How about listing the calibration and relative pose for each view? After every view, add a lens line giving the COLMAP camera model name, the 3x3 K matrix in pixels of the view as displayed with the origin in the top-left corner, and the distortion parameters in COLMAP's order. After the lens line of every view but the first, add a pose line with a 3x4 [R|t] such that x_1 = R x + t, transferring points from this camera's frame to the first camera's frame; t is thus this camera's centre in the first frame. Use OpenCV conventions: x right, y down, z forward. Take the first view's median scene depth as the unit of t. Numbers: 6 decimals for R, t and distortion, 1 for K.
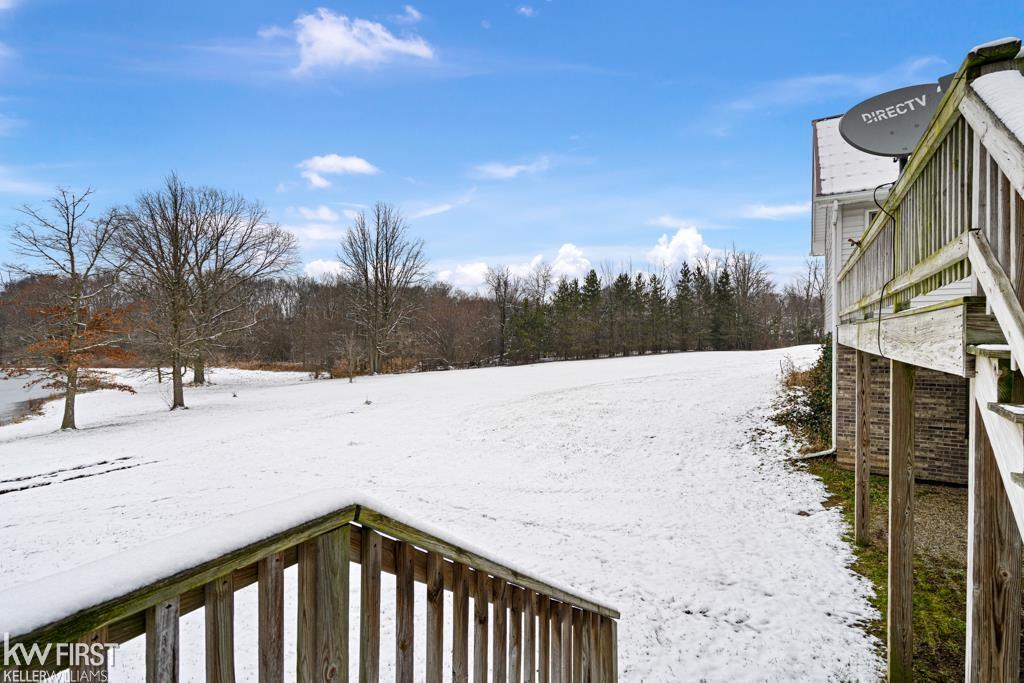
lens RADIAL K [[469.0, 0, 517.2], [0, 469.0, 341.1], [0, 0, 1]] dist [0.000063, -0.000142]
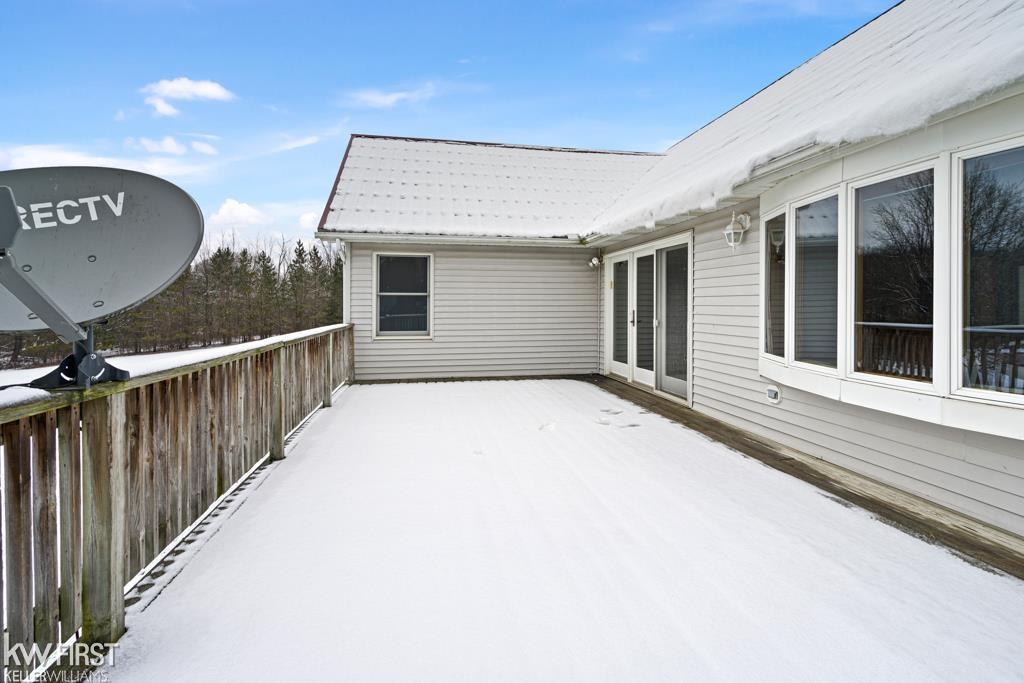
lens RADIAL K [[475.3, 0, 512.4], [0, 475.3, 312.4], [0, 0, 1]] dist [0.000665, 0.000167]
pose [[0.734195, -0.001087, 0.678938, 0.100259], [0.010627, 0.999895, -0.009892, -0.047611], [-0.678856, 0.014478, 0.734129, 0.045938]]
